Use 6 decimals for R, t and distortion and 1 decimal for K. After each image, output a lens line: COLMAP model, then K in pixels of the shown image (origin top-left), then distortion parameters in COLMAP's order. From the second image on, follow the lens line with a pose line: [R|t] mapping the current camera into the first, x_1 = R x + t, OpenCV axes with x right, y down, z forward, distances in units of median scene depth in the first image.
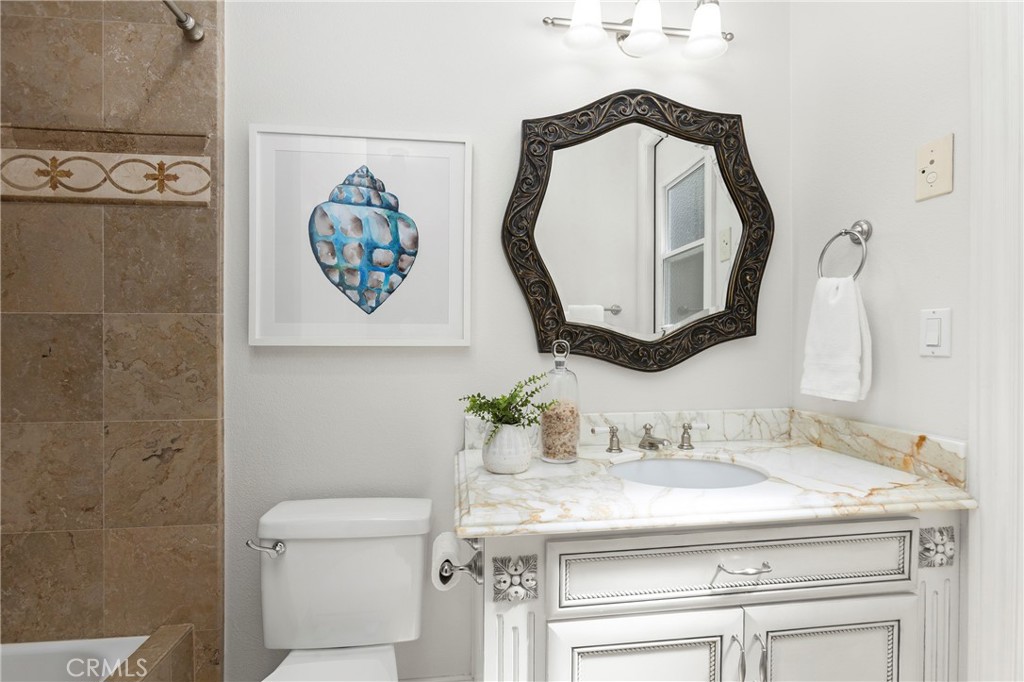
lens RADIAL K [[460.6, 0, 510.5], [0, 460.6, 339.5], [0, 0, 1]] dist [-0.007672, 0.005774]
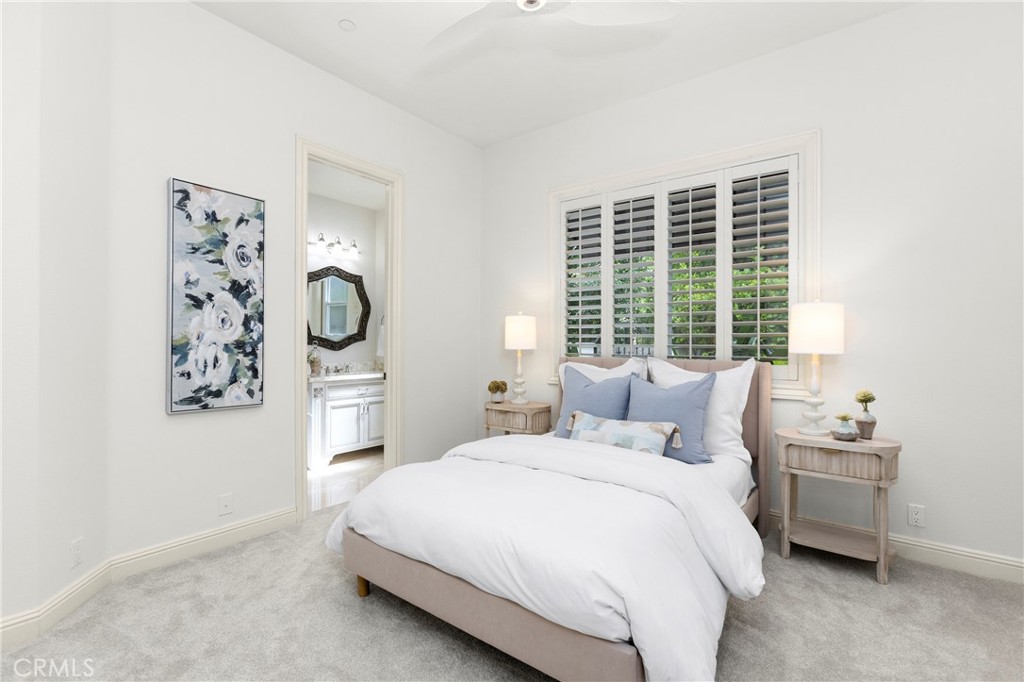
lens RADIAL K [[460.6, 0, 510.5], [0, 460.6, 339.5], [0, 0, 1]] dist [-0.007672, 0.005774]
pose [[0.689480, 0.007465, 0.724267, -1.257429], [-0.005399, 0.999972, -0.005167, -0.000942], [-0.724285, -0.000348, 0.689501, -2.238465]]
